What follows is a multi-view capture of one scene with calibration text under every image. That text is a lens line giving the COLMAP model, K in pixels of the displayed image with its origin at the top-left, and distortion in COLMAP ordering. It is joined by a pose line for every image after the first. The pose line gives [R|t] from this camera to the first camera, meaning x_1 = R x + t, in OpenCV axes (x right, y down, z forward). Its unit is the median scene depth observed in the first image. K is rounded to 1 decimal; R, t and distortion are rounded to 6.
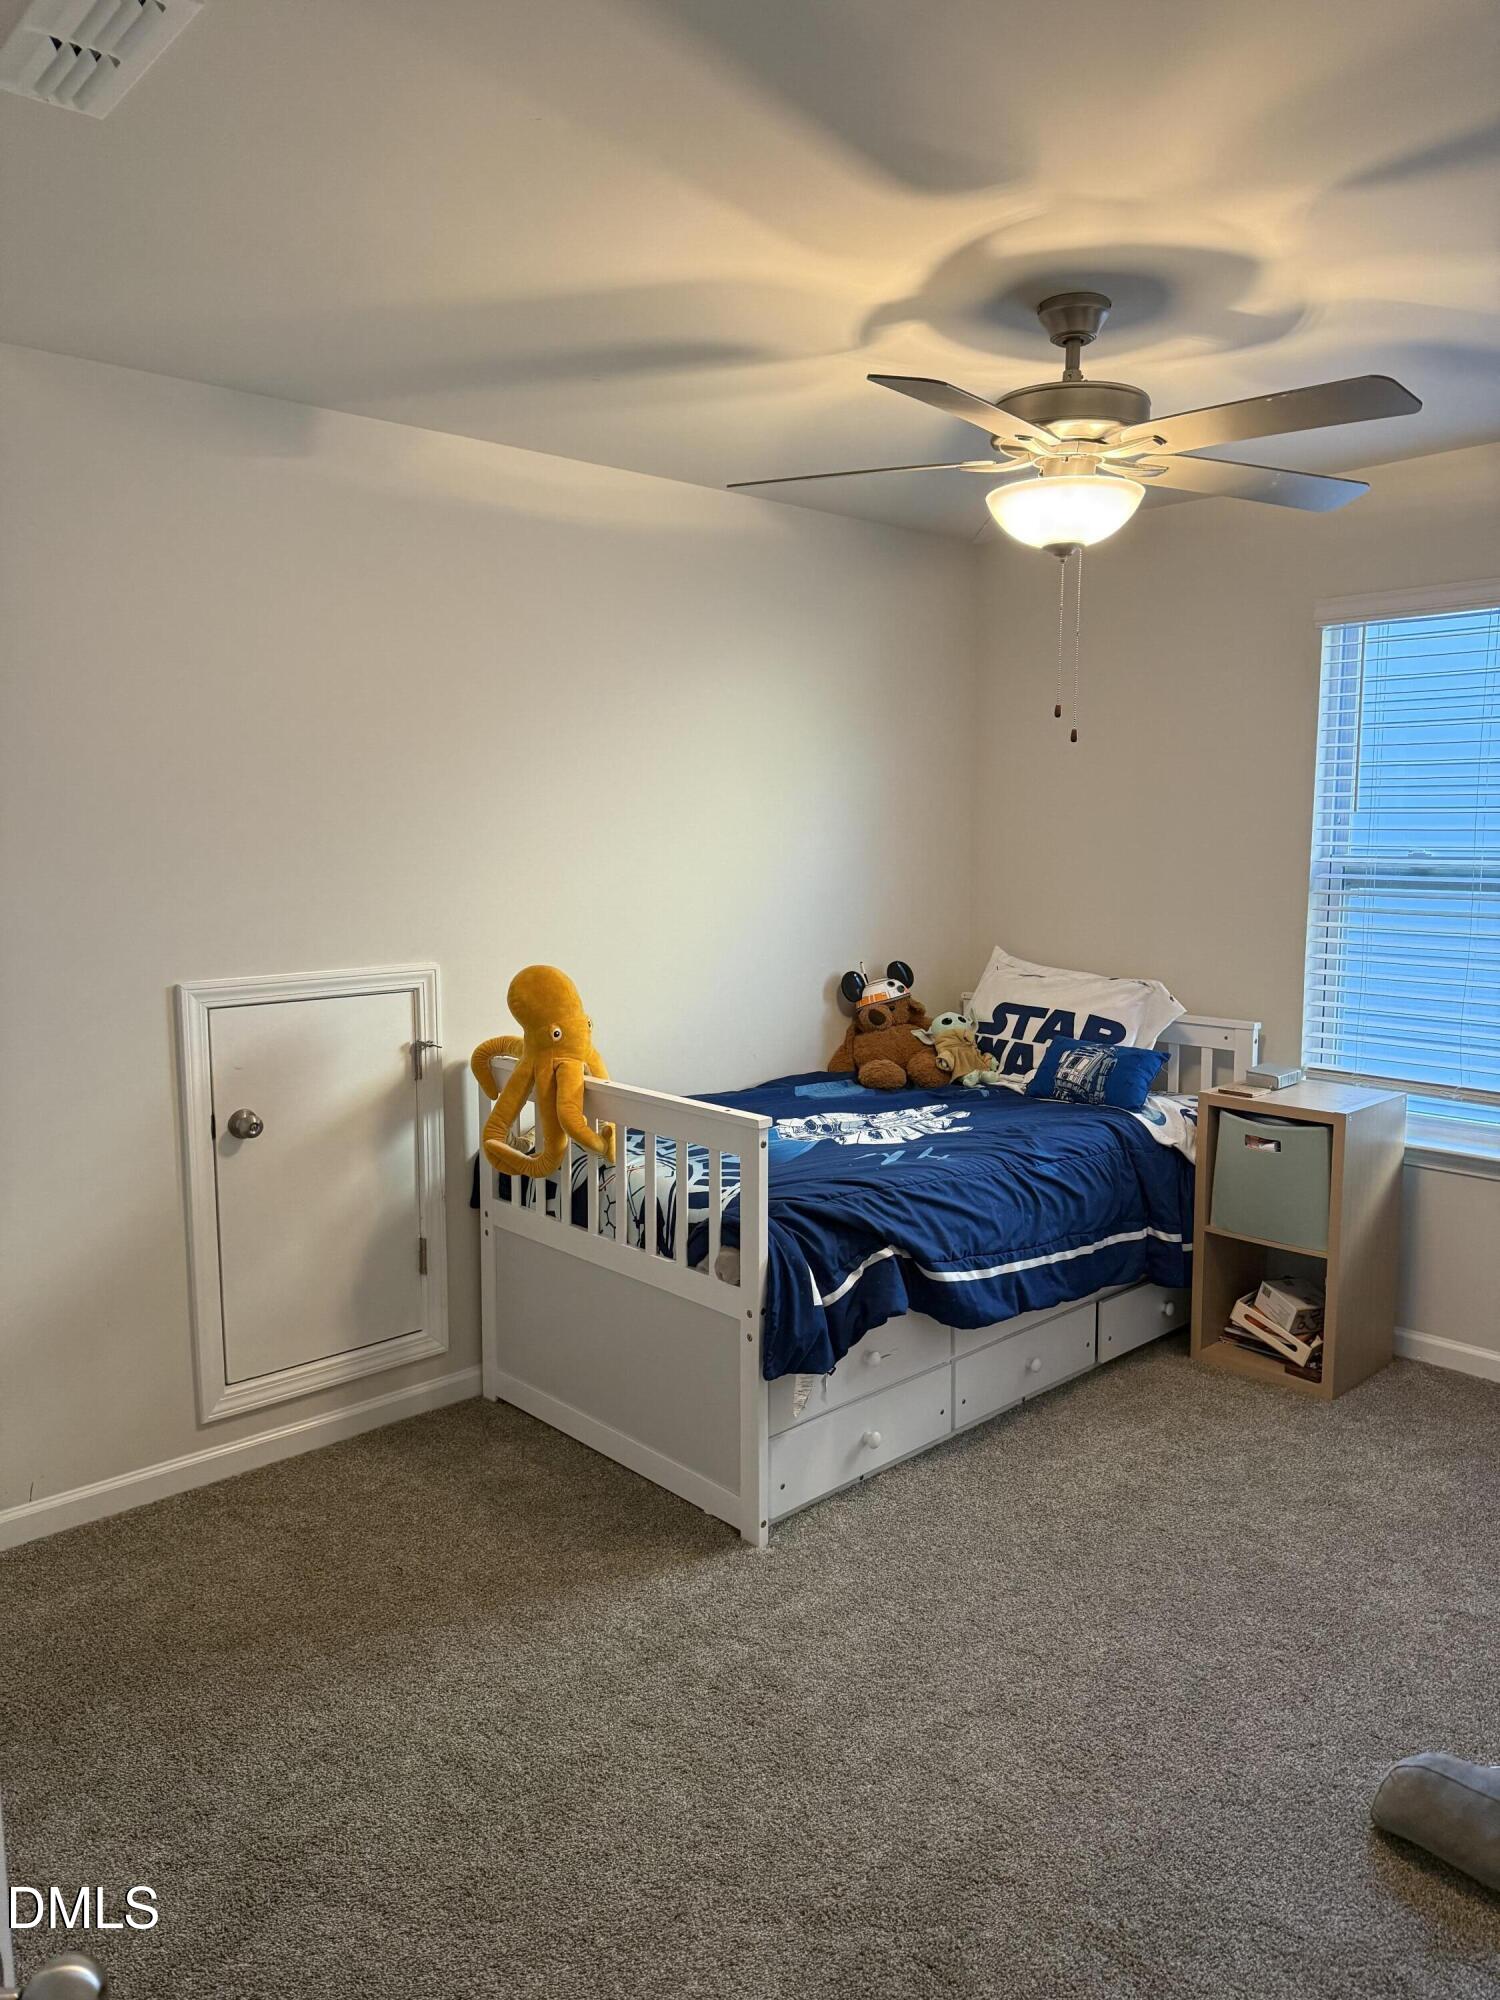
lens RADIAL K [[1397.9, 0, 750.0], [0, 1397.9, 1000.0], [0, 0, 1]] dist [-0.000927, -0.000360]
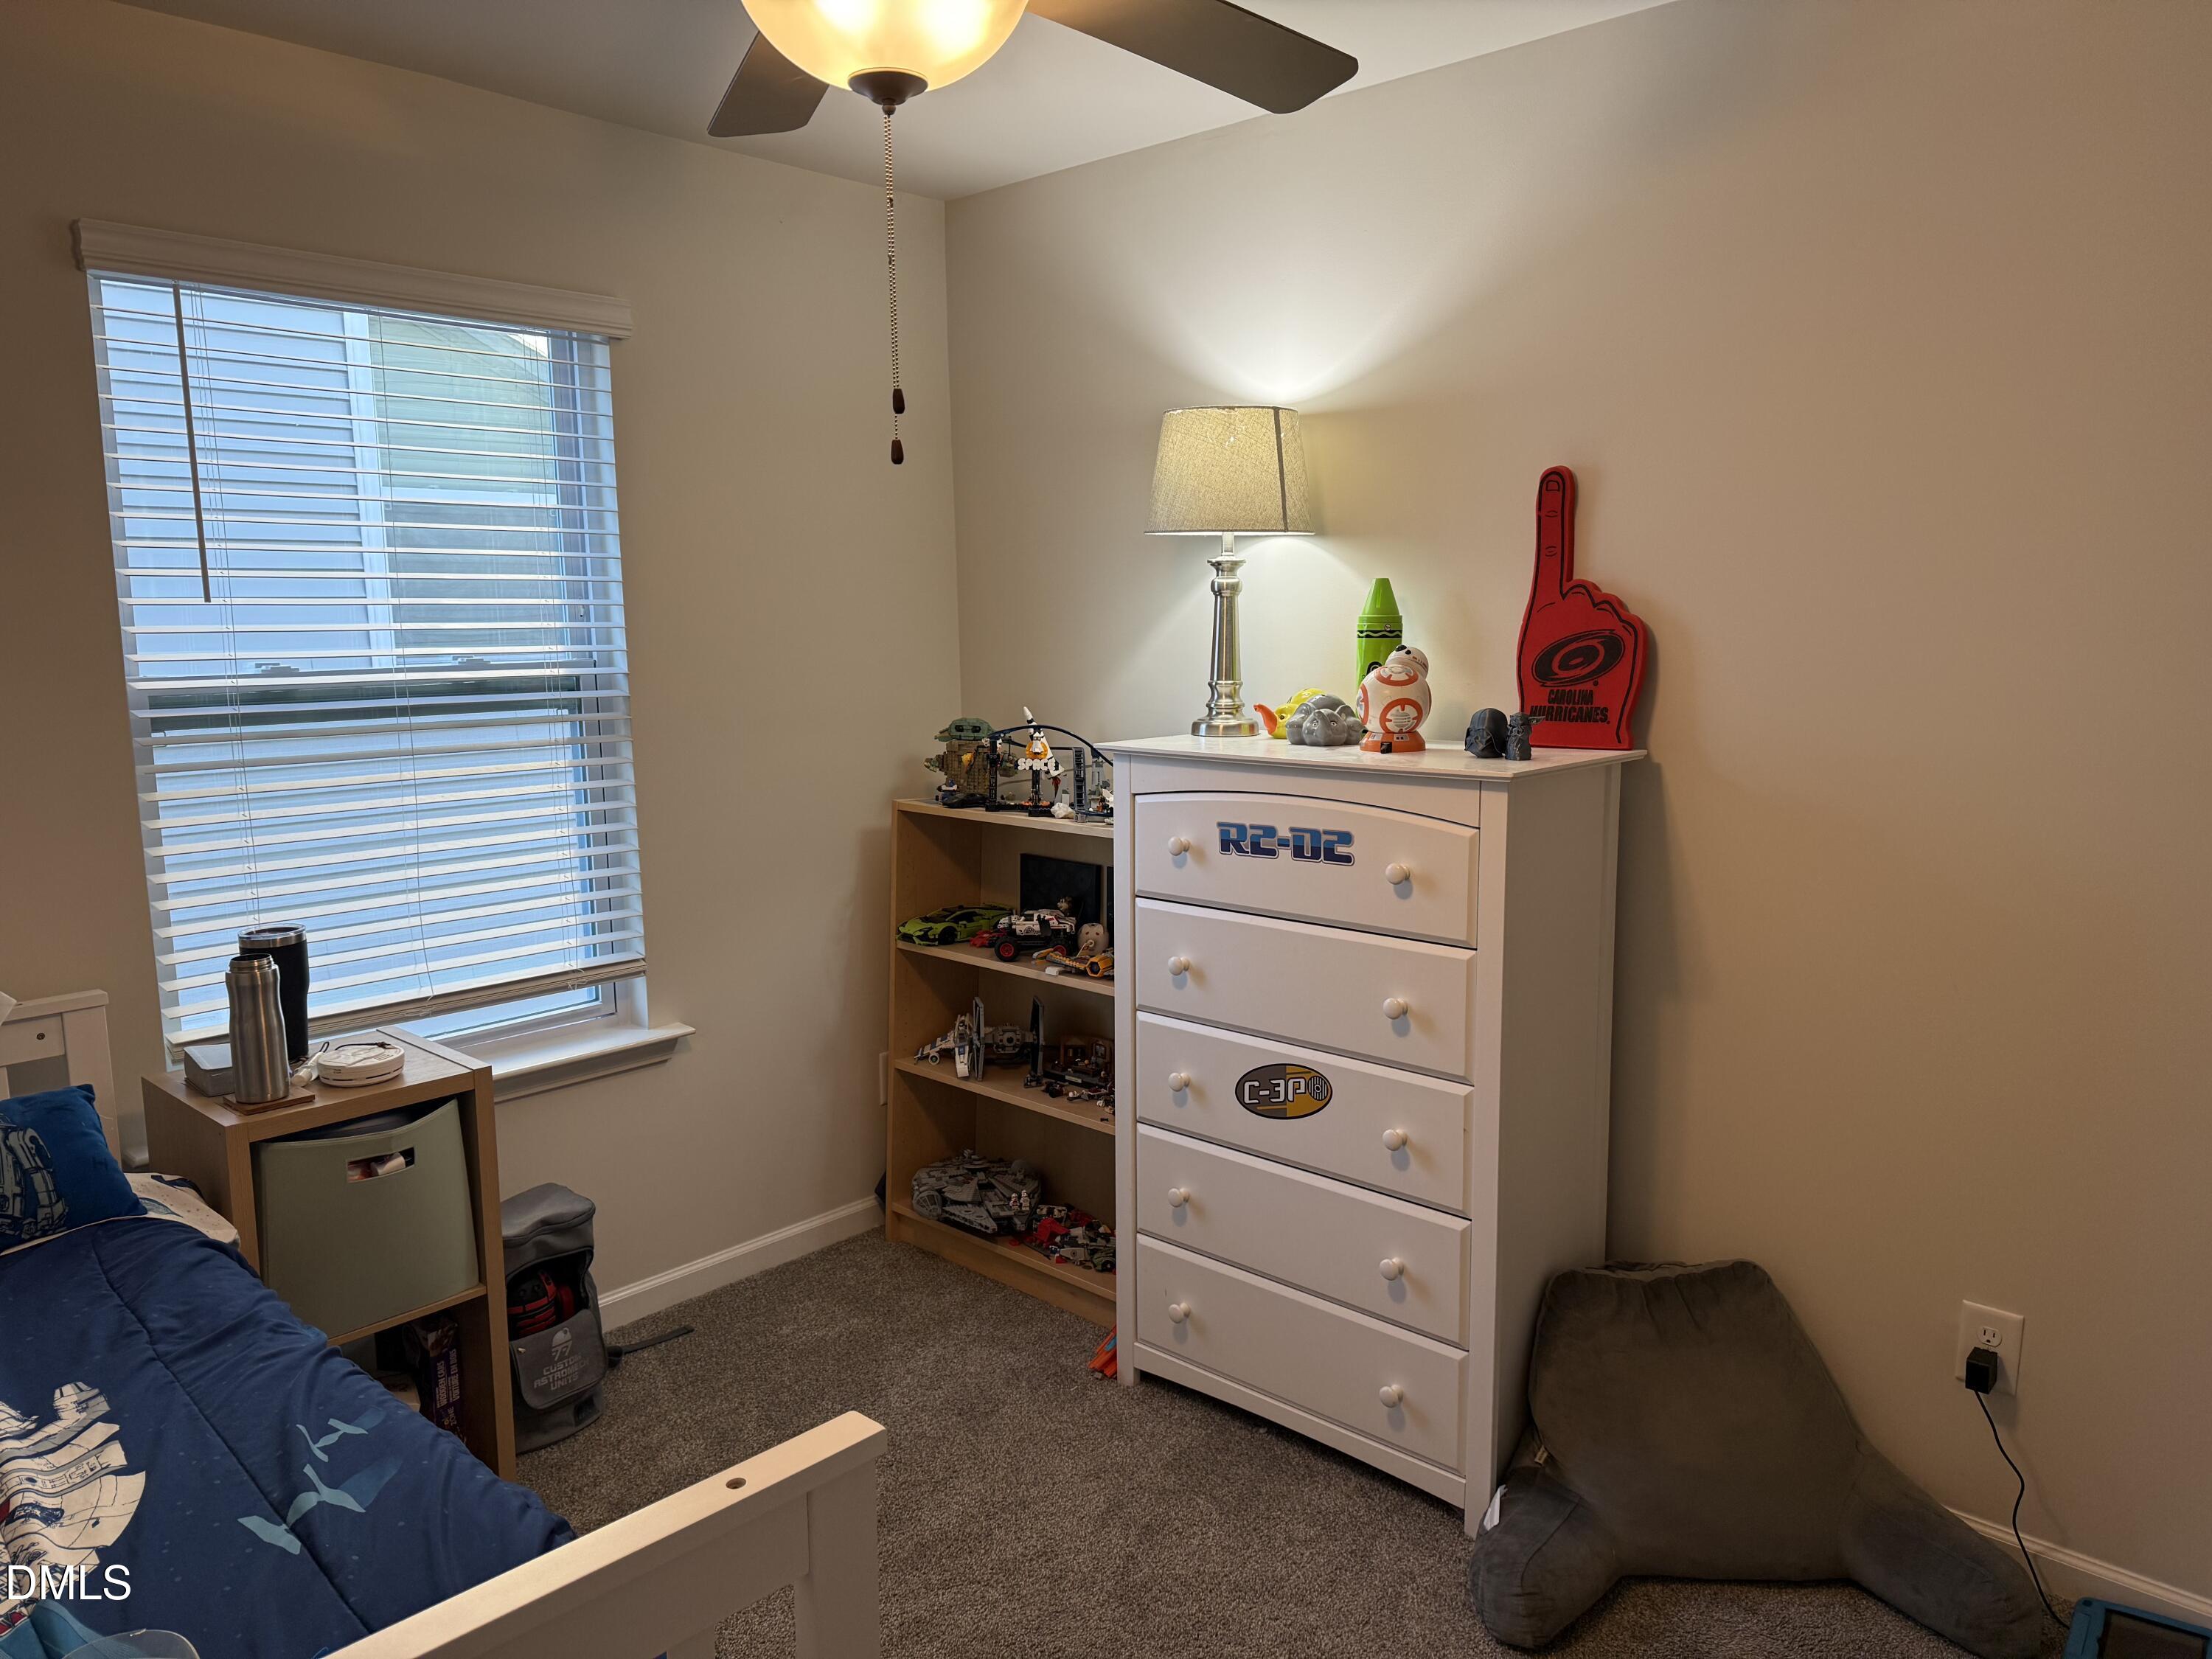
lens RADIAL K [[1546.0, 0, 1106.0], [0, 1546.0, 829.5], [0, 0, 1]] dist [-0.000927, -0.000360]
pose [[-0.077410, -0.136866, 0.987560, -0.278551], [0.137456, 0.979608, 0.146538, -0.088183], [-0.987478, 0.147090, -0.057019, 0.710290]]
